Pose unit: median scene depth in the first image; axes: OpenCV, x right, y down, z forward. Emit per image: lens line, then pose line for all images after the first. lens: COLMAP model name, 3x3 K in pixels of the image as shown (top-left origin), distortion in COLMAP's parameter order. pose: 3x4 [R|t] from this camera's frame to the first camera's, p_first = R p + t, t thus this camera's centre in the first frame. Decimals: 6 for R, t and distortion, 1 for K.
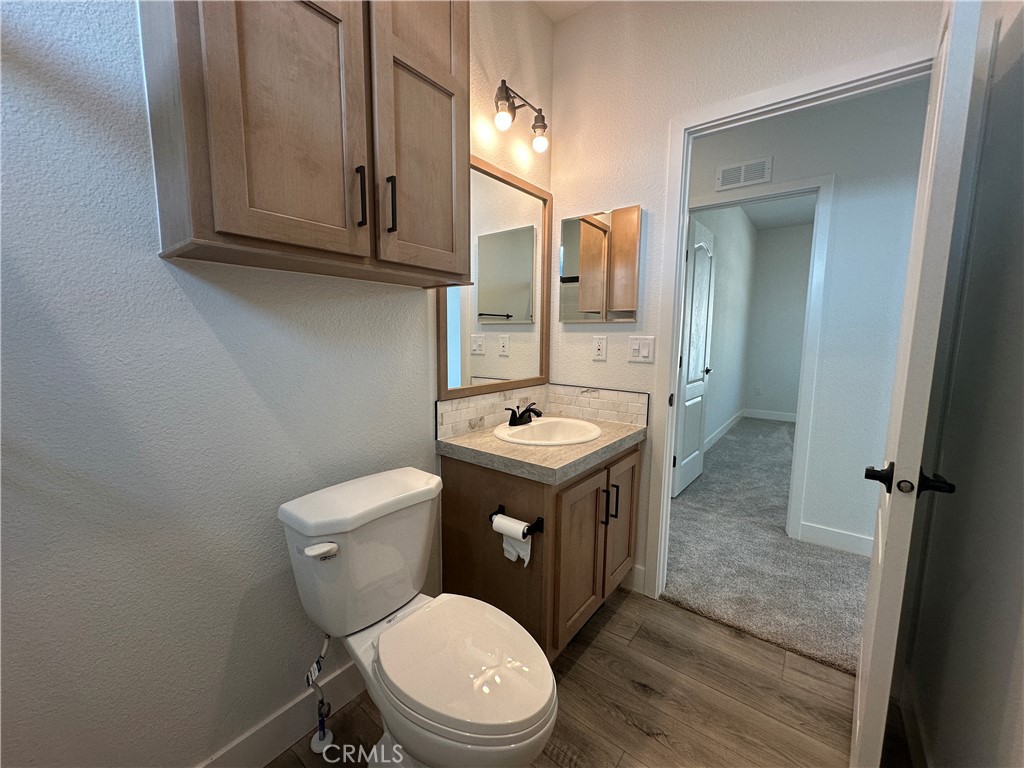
lens RADIAL K [[409.1, 0, 512.4], [0, 409.1, 384.1], [0, 0, 1]] dist [-0.004561, 0.000520]
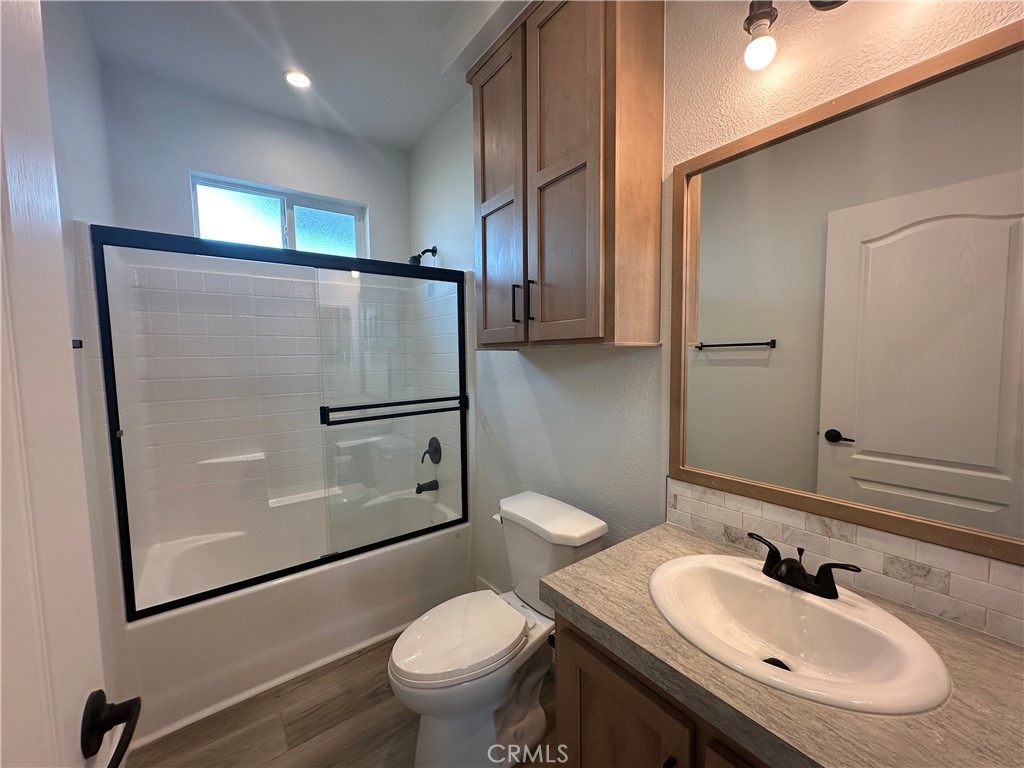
lens RADIAL K [[409.1, 0, 513.1], [0, 409.1, 385.1], [0, 0, 1]] dist [-0.004561, 0.000520]
pose [[-0.266853, 0.063819, -0.961622, 0.705741], [-0.100570, 0.990513, 0.093645, -0.193710], [0.958476, 0.121699, -0.257903, 0.906706]]
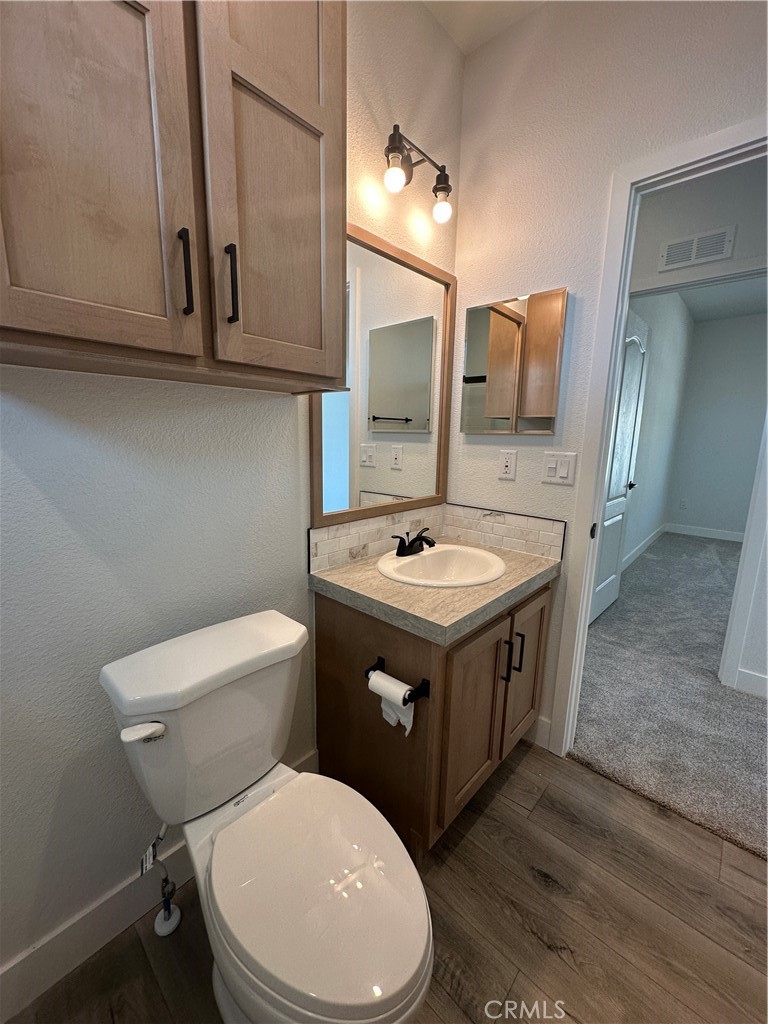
lens RADIAL K [[409.1, 0, 382.8], [0, 409.1, 511.0], [0, 0, 1]] dist [-0.004561, 0.000520]
pose [[0.996597, 0.024428, -0.078724, 0.033640], [-0.019279, 0.997665, 0.065514, -0.055272], [0.080141, -0.063773, 0.994741, 0.173865]]
